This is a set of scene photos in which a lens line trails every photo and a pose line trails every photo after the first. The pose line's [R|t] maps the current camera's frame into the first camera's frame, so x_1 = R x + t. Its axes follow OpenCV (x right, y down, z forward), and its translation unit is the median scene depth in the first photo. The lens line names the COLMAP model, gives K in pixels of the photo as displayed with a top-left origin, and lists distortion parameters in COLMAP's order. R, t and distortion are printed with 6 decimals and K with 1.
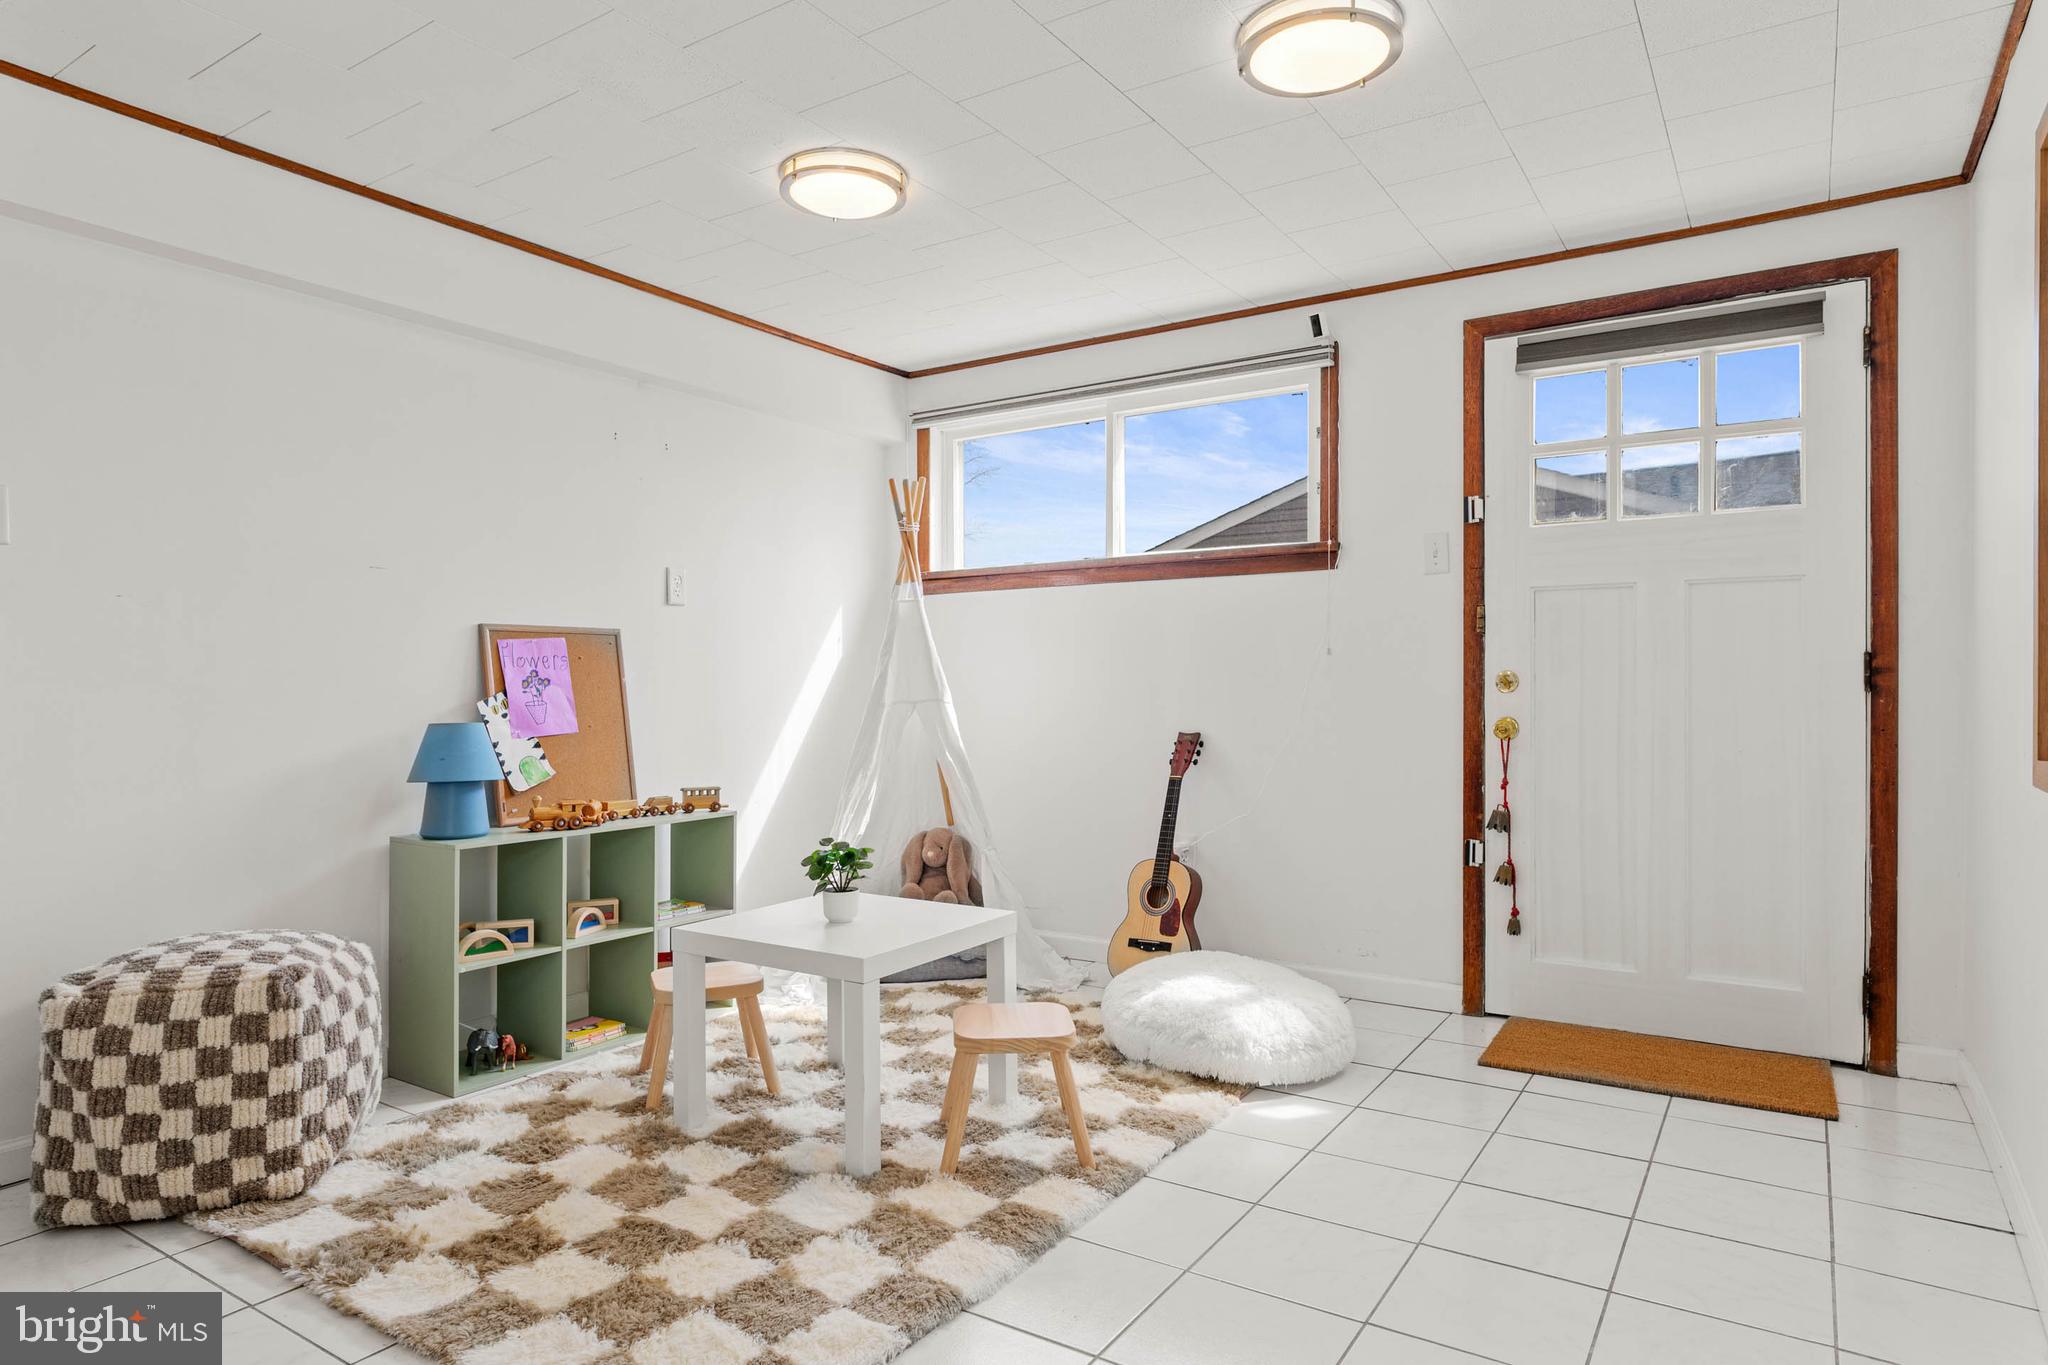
lens RADIAL K [[1183.5, 0, 1024.7], [0, 1183.5, 690.0], [0, 0, 1]] dist [-0.005829, 0.001938]
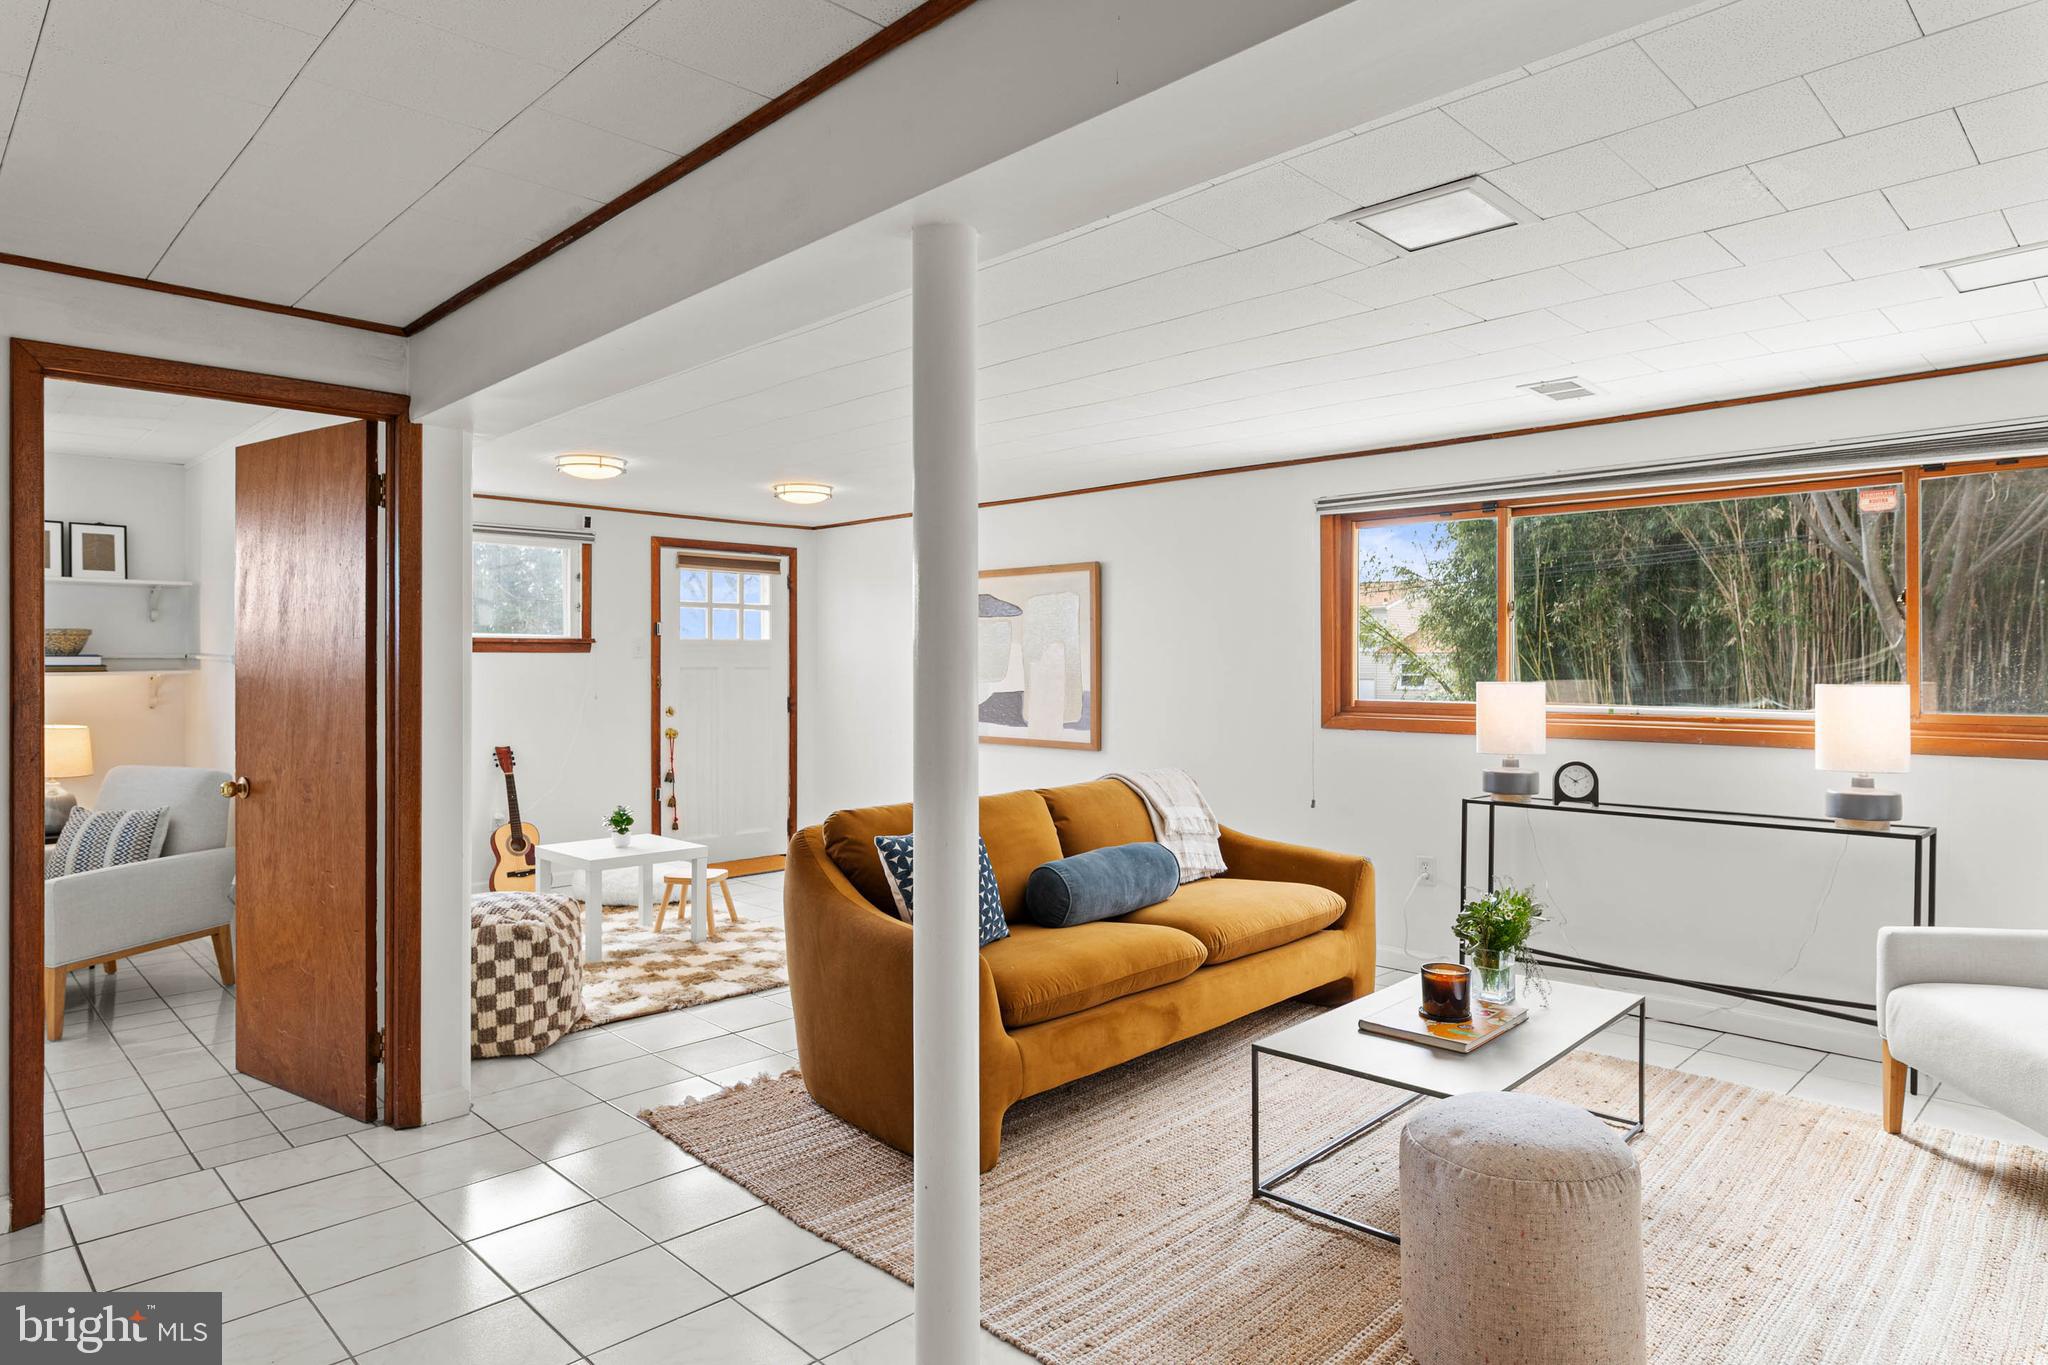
lens RADIAL K [[1183.5, 0, 1032.2], [0, 1183.5, 675.5], [0, 0, 1]] dist [-0.005829, 0.001938]
pose [[0.198008, -0.006489, 0.980179, -1.545188], [0.003521, 0.999976, 0.005909, -0.081771], [-0.980194, 0.002282, 0.198026, -0.053868]]
